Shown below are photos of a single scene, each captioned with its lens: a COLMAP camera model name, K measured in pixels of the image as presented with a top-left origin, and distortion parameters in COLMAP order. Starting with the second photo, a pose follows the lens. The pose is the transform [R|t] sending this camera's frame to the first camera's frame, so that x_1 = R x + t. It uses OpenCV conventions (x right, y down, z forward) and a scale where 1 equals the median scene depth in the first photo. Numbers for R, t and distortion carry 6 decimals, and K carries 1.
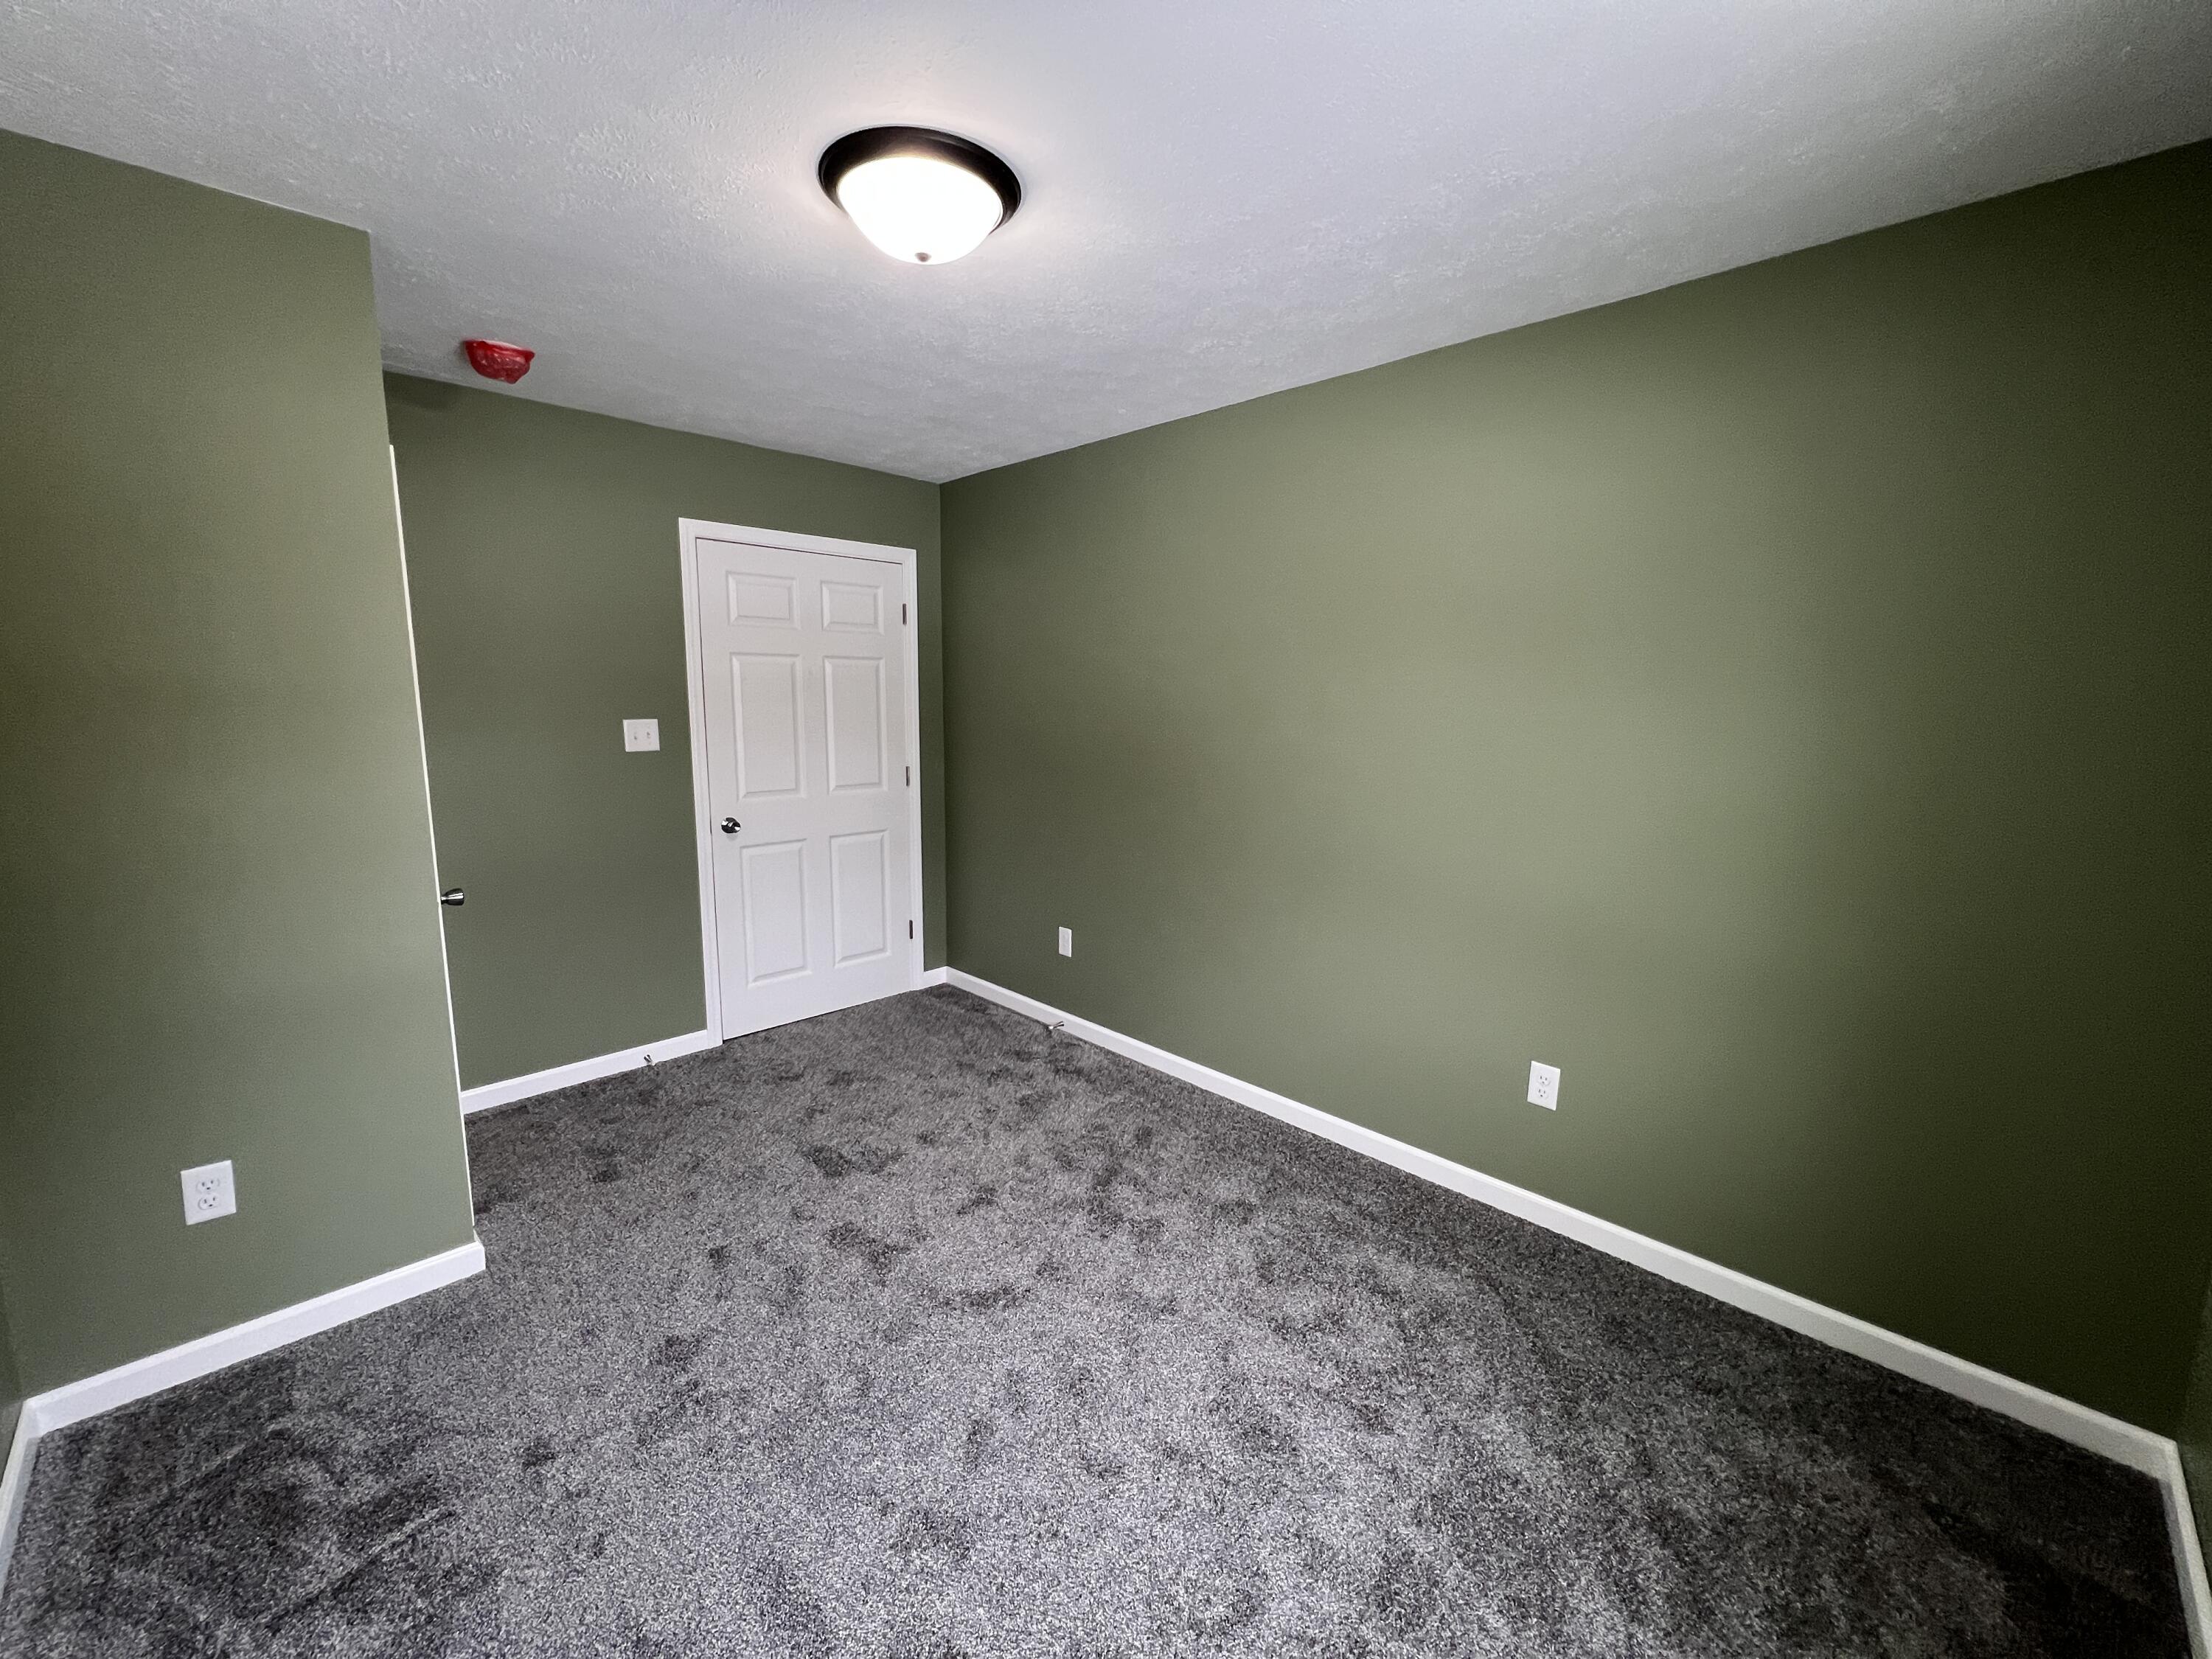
lens RADIAL K [[886.5, 0, 1100.9], [0, 886.5, 824.9], [0, 0, 1]] dist [-0.000574, 0.000406]
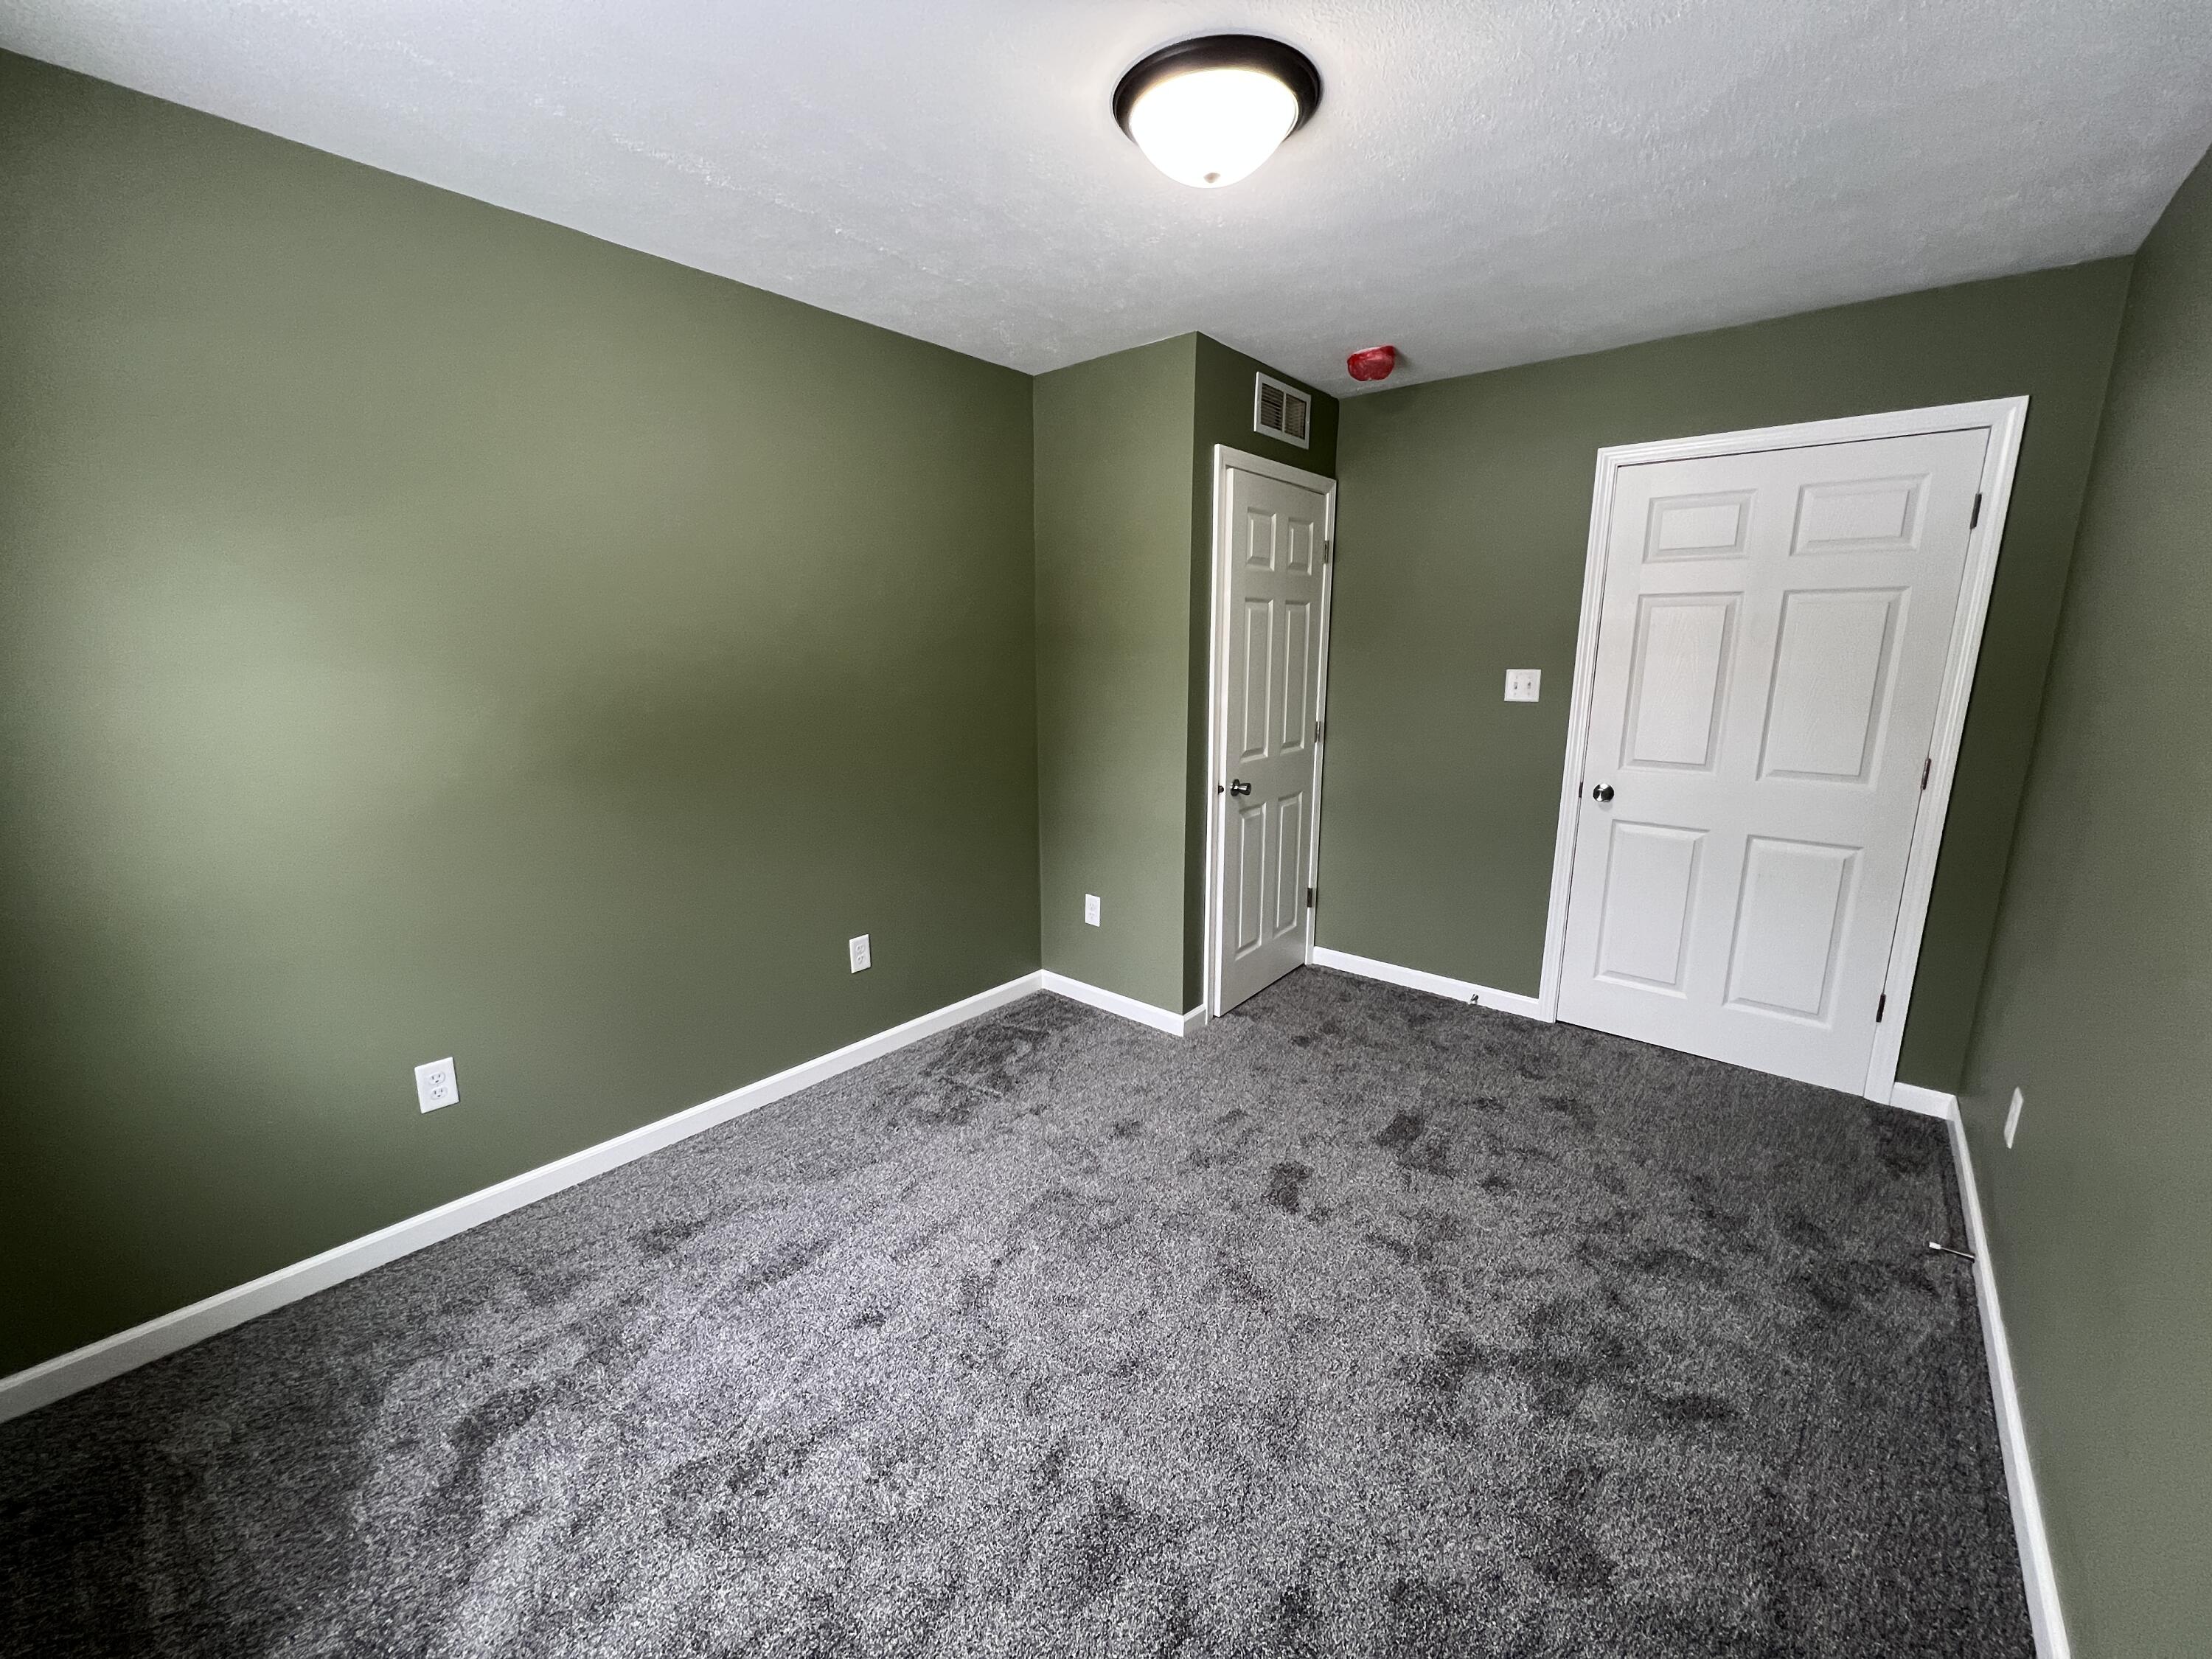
lens RADIAL K [[831.1, 0, 1031.5], [0, 831.1, 805.8], [0, 0, 1]] dist [0.003157, 0.000315]
pose [[0.088072, 0.184316, -0.978913, 0.390619], [-0.151717, 0.973748, 0.169694, -0.046126], [0.984492, 0.133572, 0.113724, 0.383748]]
